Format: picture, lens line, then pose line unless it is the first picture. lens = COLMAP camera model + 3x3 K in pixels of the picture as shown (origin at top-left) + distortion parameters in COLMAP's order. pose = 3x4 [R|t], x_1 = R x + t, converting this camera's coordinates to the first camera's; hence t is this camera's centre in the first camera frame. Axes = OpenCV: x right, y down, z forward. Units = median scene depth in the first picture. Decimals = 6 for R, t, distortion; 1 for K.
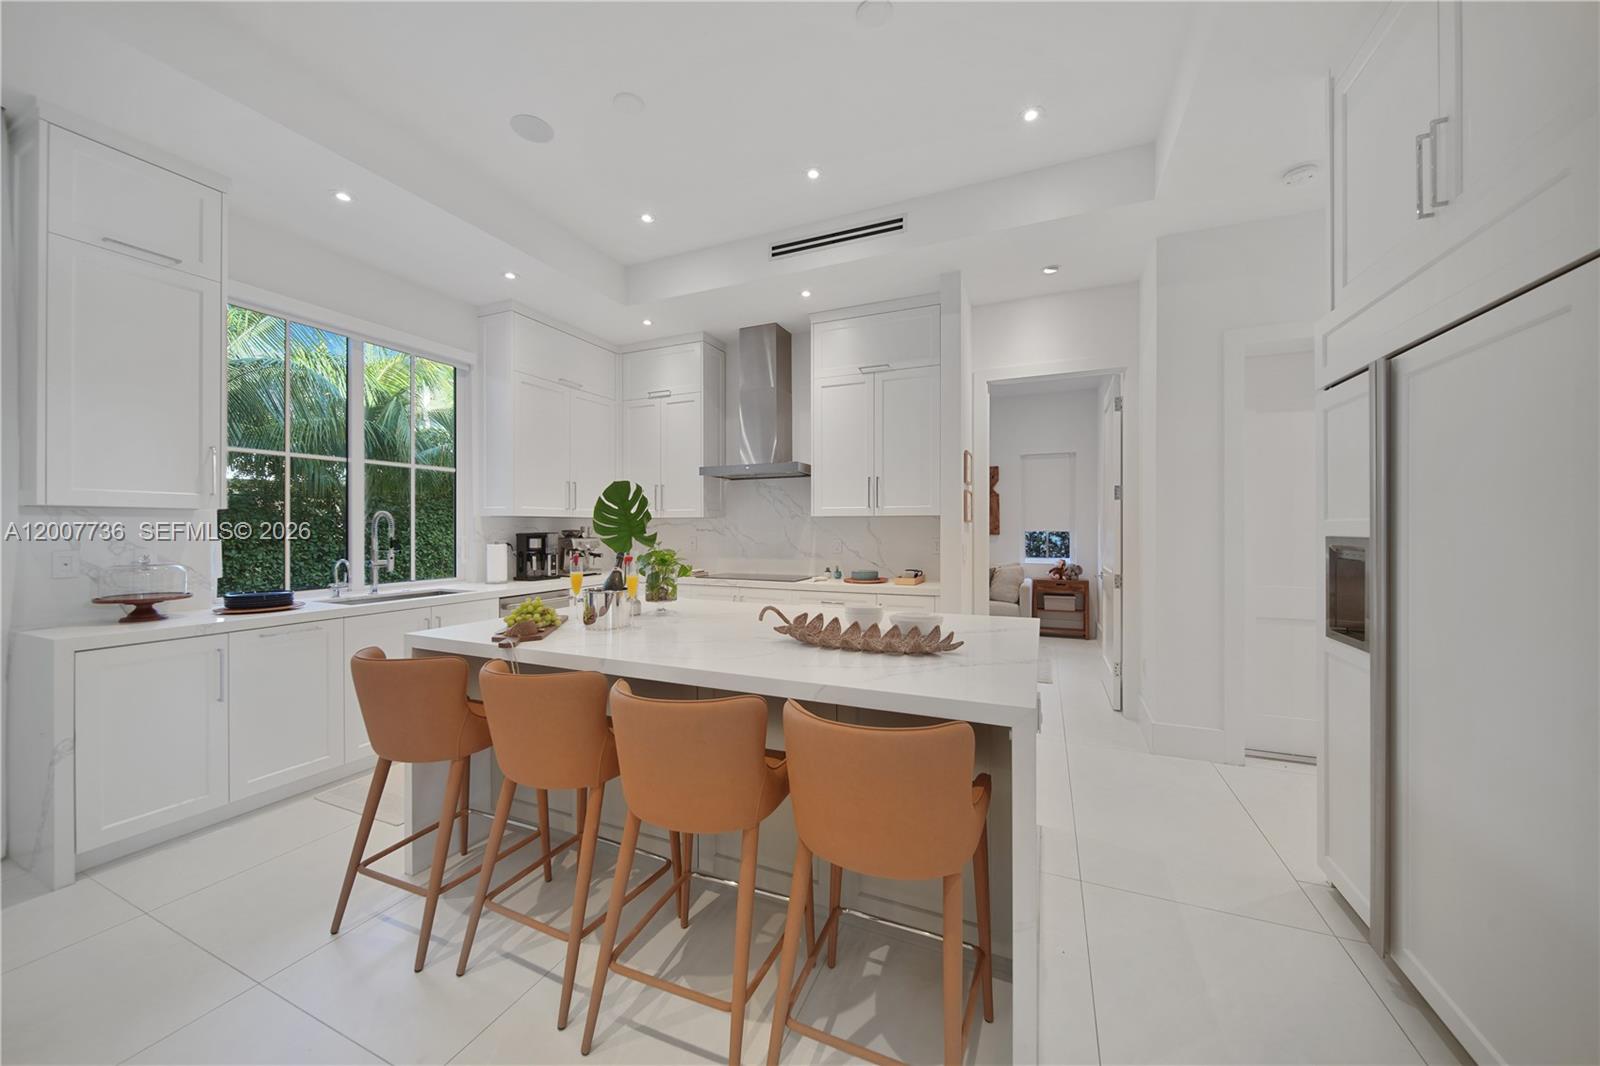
lens RADIAL K [[564.3, 0, 796.9], [0, 564.3, 525.5], [0, 0, 1]] dist [-0.002460, -0.000070]
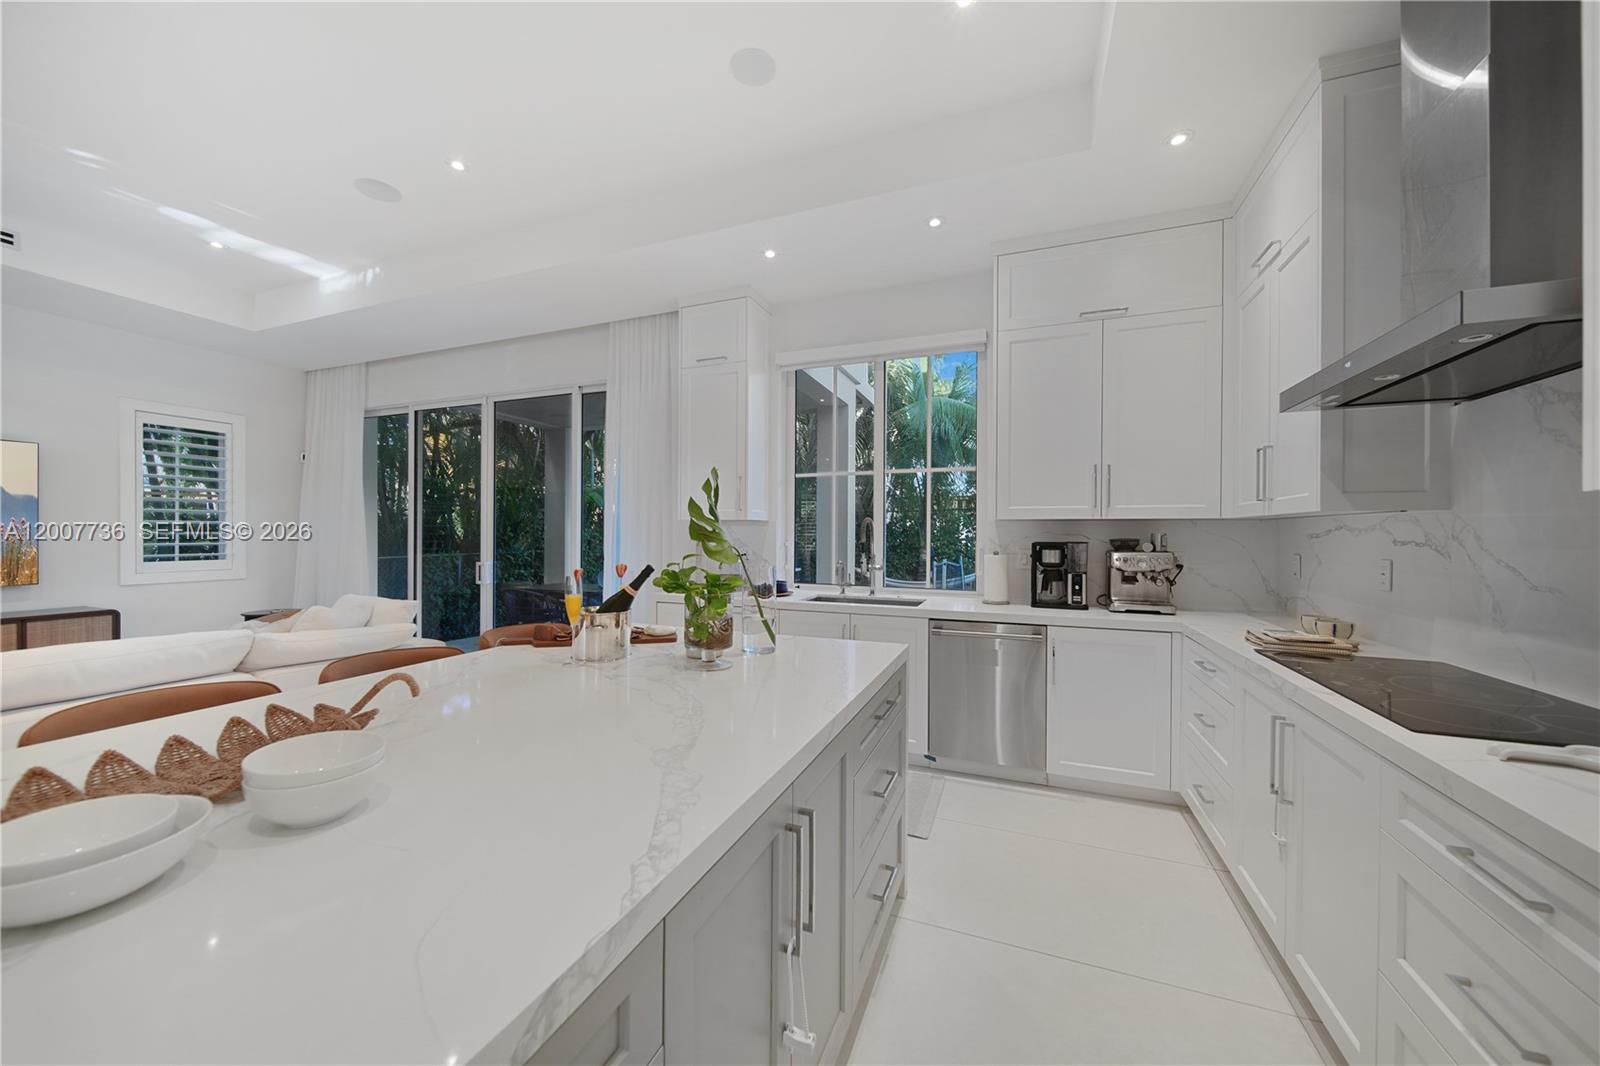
lens RADIAL K [[564.3, 0, 795.6], [0, 564.3, 535.4], [0, 0, 1]] dist [-0.002460, -0.000070]
pose [[0.024295, 0.003150, -0.999700, 0.273986], [-0.005856, 0.999978, 0.003008, 0.004889], [0.999688, 0.005781, 0.024313, 0.718890]]
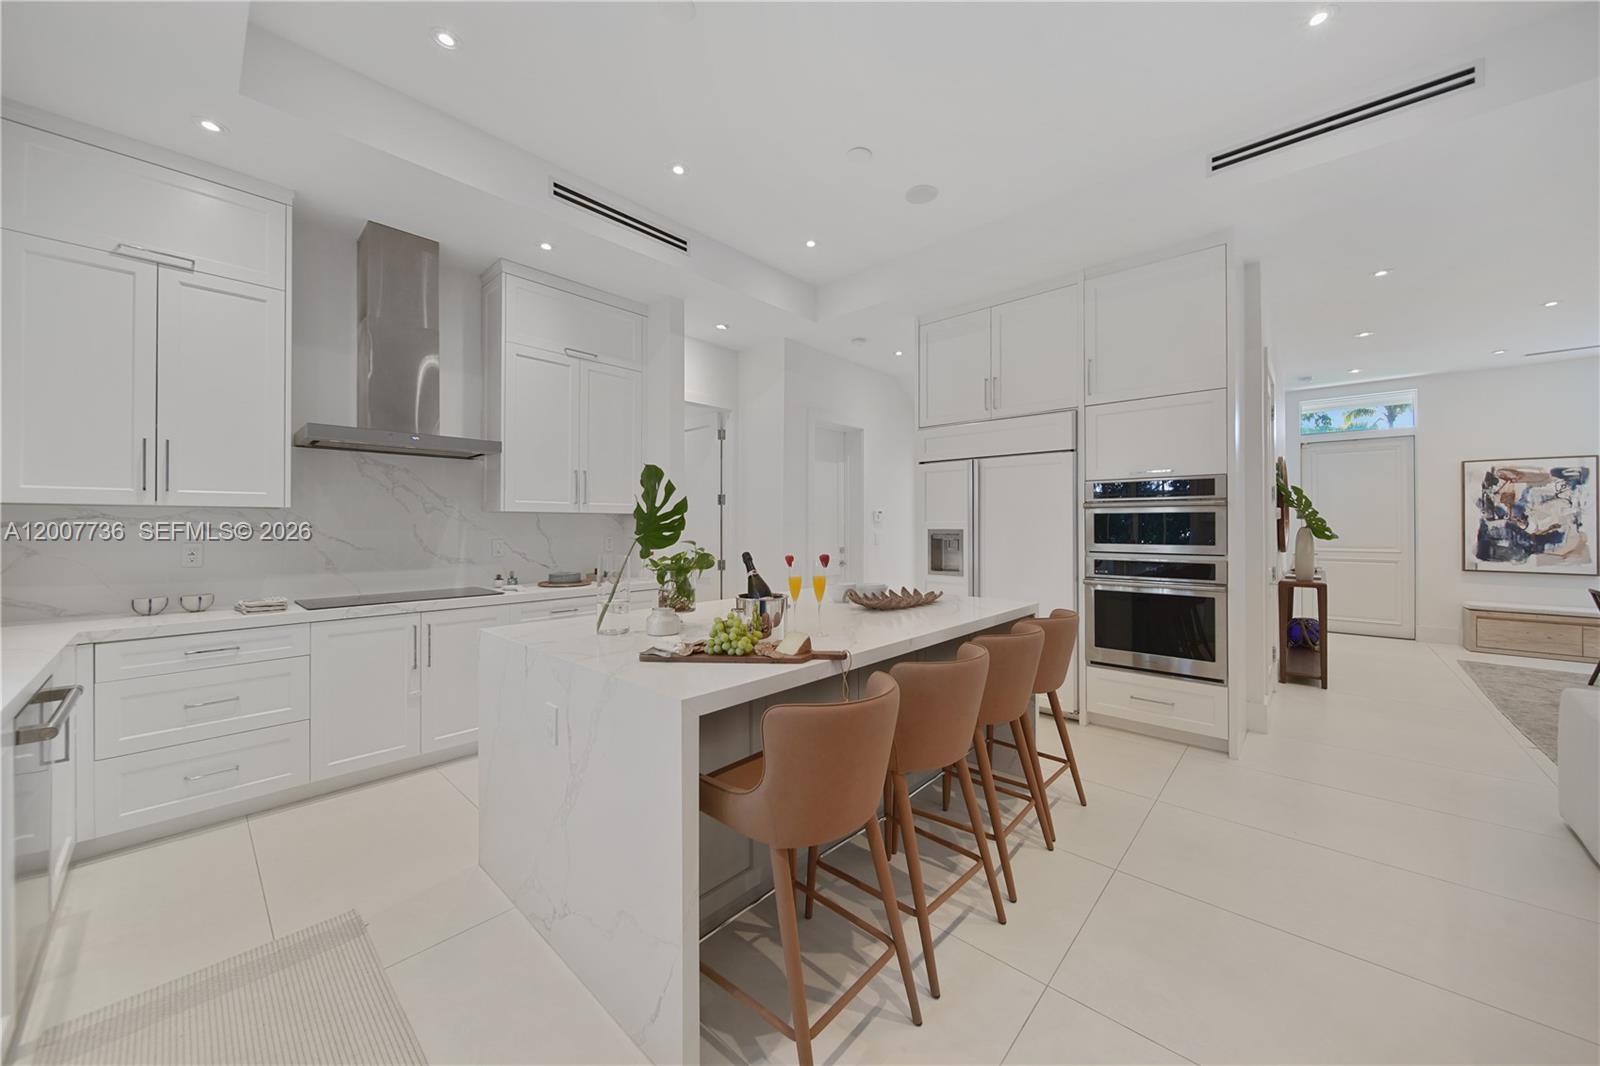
lens RADIAL K [[564.3, 0, 810.4], [0, 564.3, 522.8], [0, 0, 1]] dist [-0.002460, -0.000070]
pose [[0.311419, 0.002076, 0.950270, -0.664523], [-0.005042, 0.999987, -0.000532, -0.001188], [-0.950259, -0.004626, 0.311426, 0.367812]]
